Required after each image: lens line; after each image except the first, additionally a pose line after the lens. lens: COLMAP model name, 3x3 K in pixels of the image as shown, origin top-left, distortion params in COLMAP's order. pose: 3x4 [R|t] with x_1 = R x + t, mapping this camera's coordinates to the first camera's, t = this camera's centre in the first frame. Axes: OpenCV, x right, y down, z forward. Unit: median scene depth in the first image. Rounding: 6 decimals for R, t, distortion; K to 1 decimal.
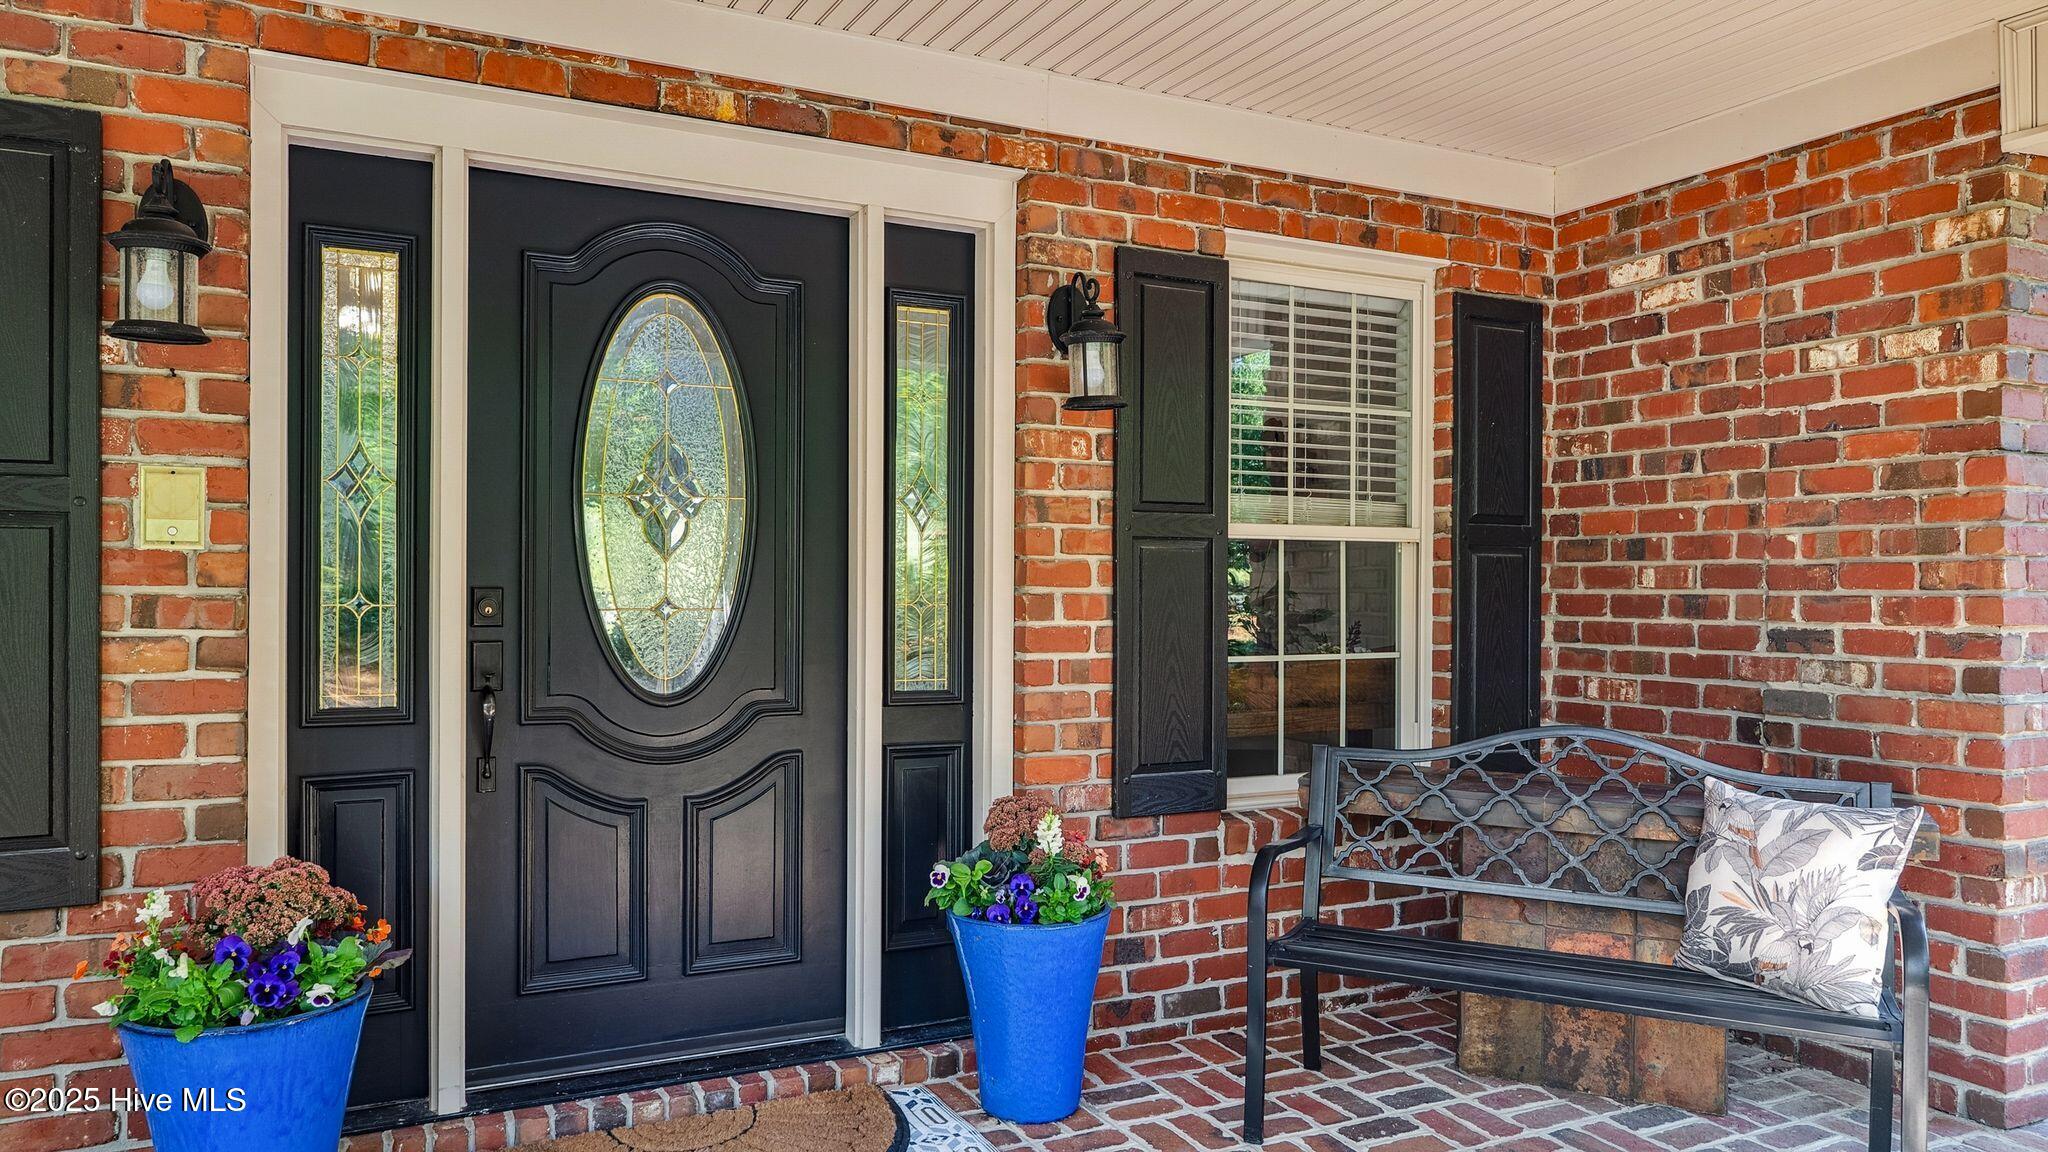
lens RADIAL K [[1436.9, 0, 1017.3], [0, 1436.9, 587.8], [0, 0, 1]] dist [-0.012437, -0.000133]
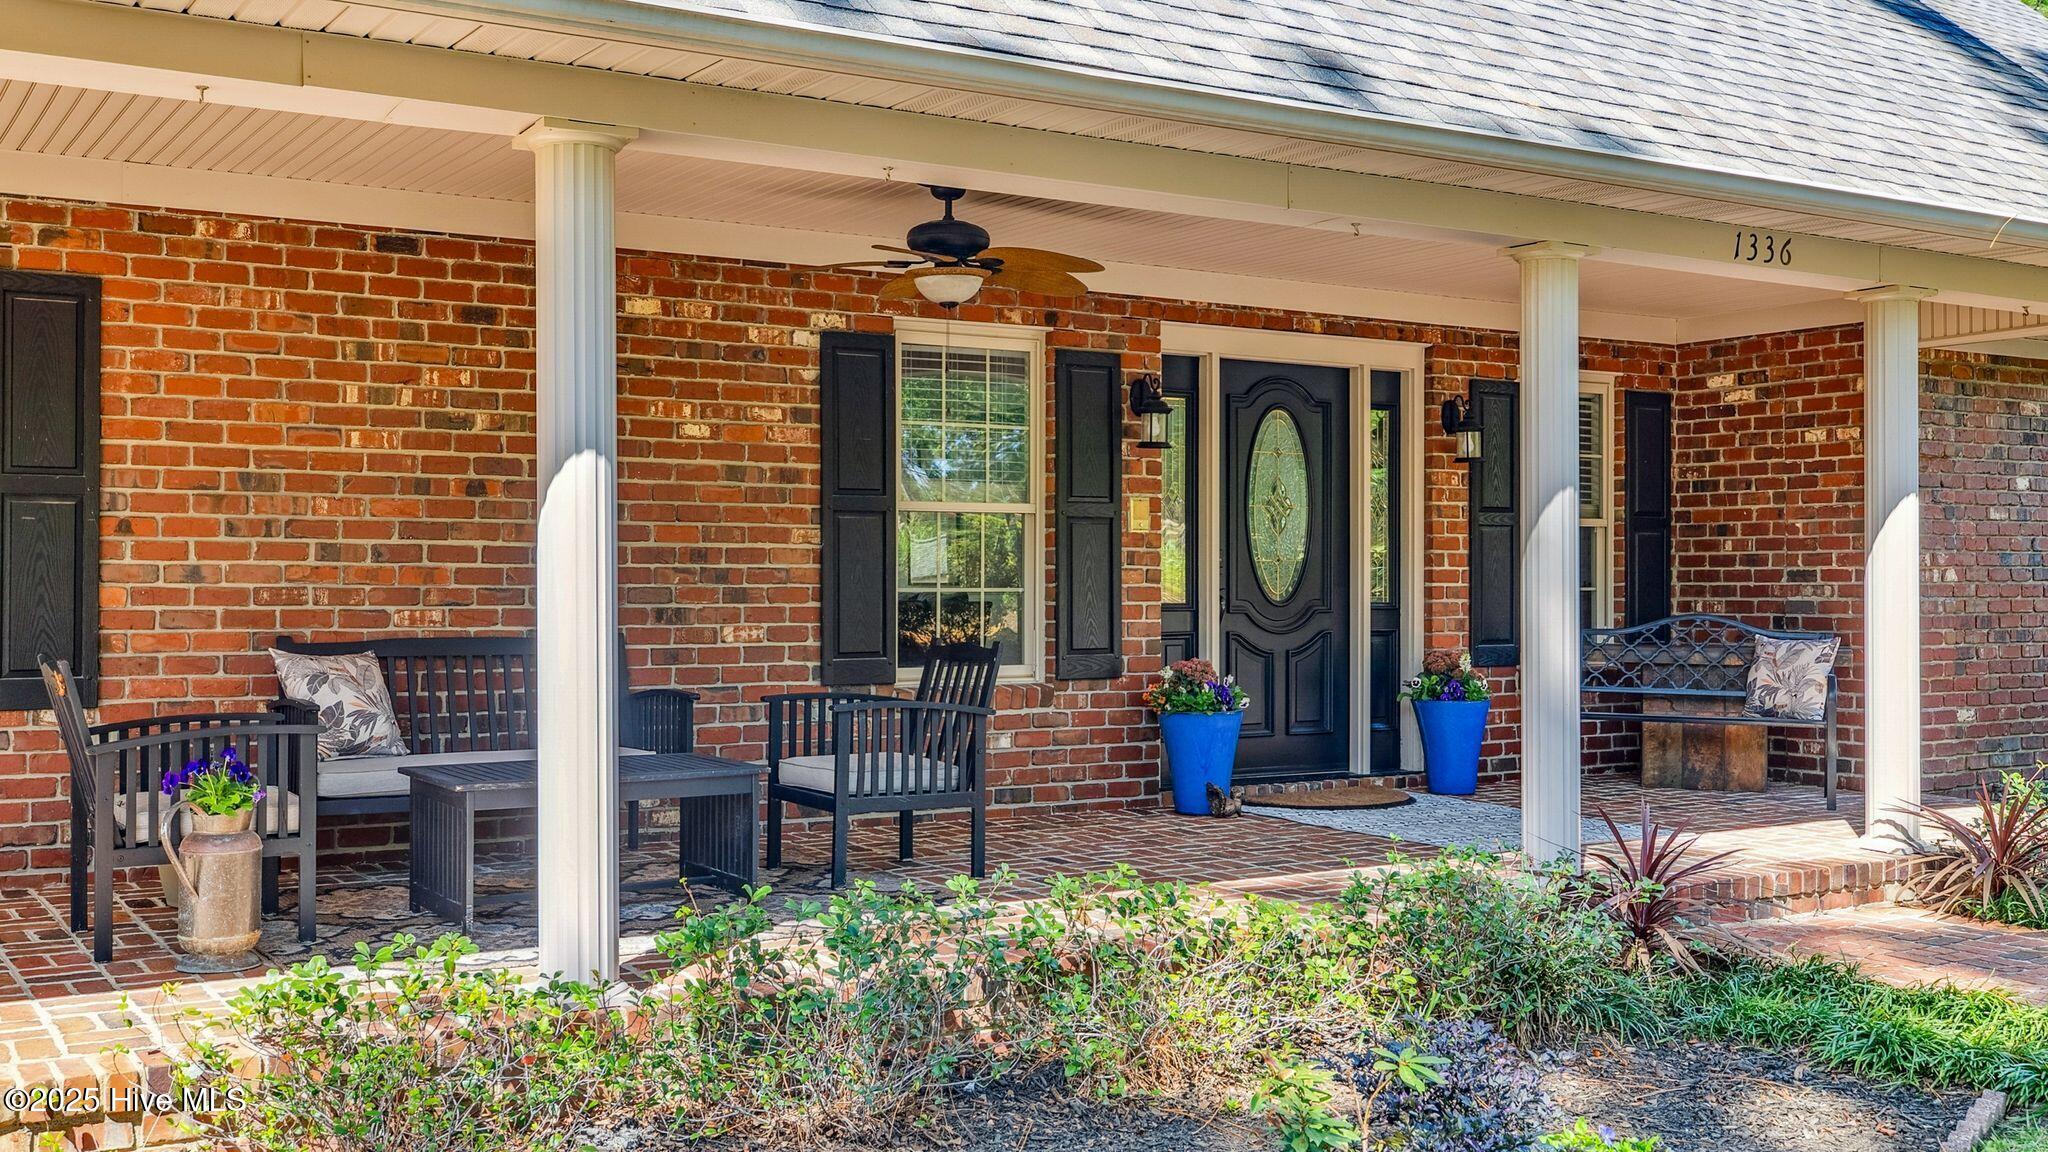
lens RADIAL K [[2073.3, 0, 1027.2], [0, 2073.3, 572.2], [0, 0, 1]] dist [-0.021303, 0.000000]
pose [[0.995701, -0.004176, 0.092527, -0.811092], [0.004627, 0.999978, -0.004660, 0.040619], [-0.092506, 0.005068, 0.995699, -1.802886]]
